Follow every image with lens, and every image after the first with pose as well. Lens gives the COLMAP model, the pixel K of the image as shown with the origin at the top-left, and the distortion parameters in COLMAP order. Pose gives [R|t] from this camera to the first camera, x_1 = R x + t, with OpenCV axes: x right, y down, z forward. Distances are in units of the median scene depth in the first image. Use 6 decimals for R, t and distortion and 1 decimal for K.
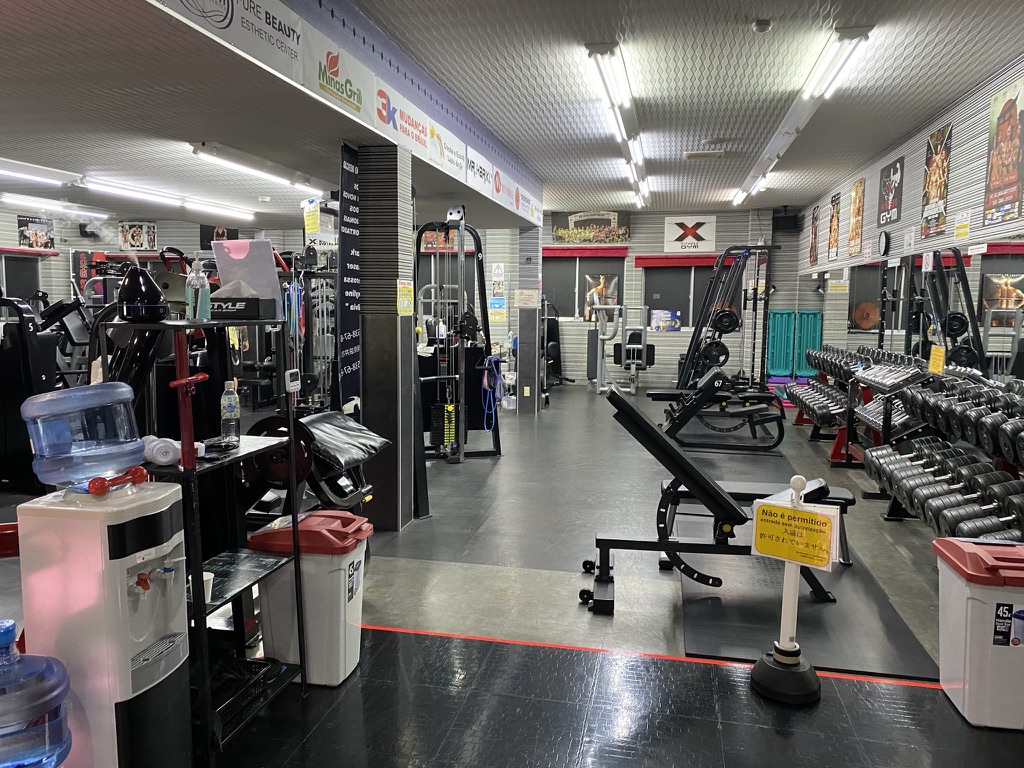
lens RADIAL K [[783.7, 0, 512.5], [0, 783.7, 384.4], [0, 0, 1]] dist [-0.004008, -0.002230]
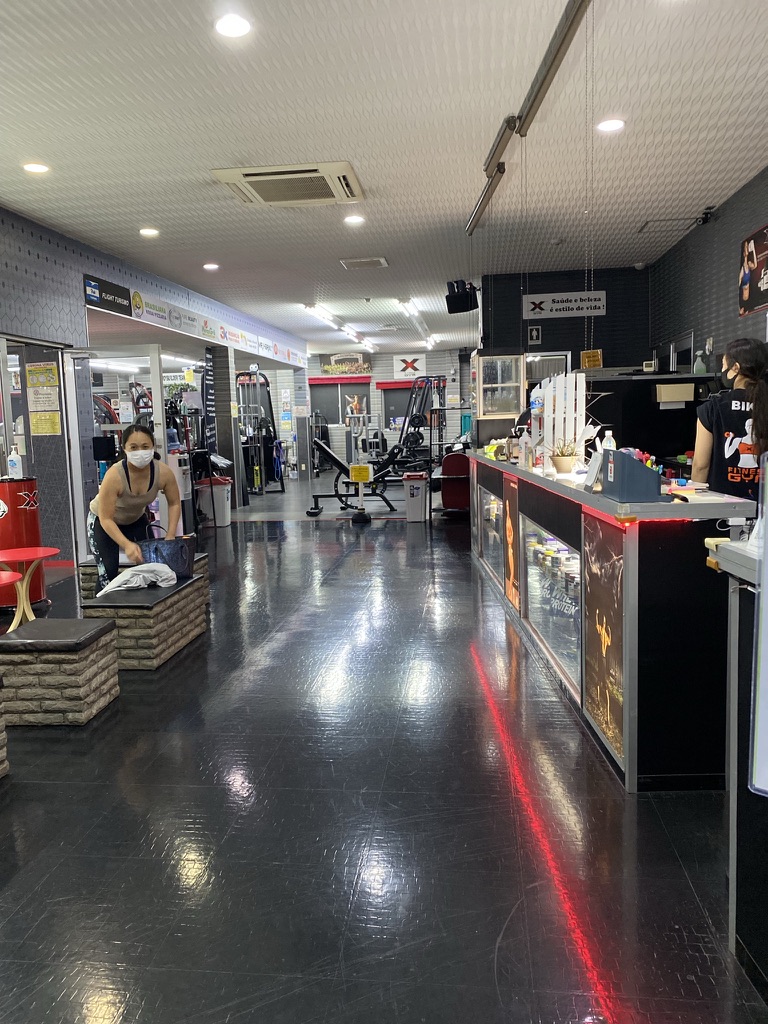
lens RADIAL K [[783.7, 0, 396.4], [0, 783.7, 534.4], [0, 0, 1]] dist [-0.004008, -0.002230]
pose [[0.994668, -0.049033, 0.090726, 0.048896], [0.045483, 0.998132, 0.040792, 0.080111], [-0.092557, -0.036448, 0.995040, -0.591833]]
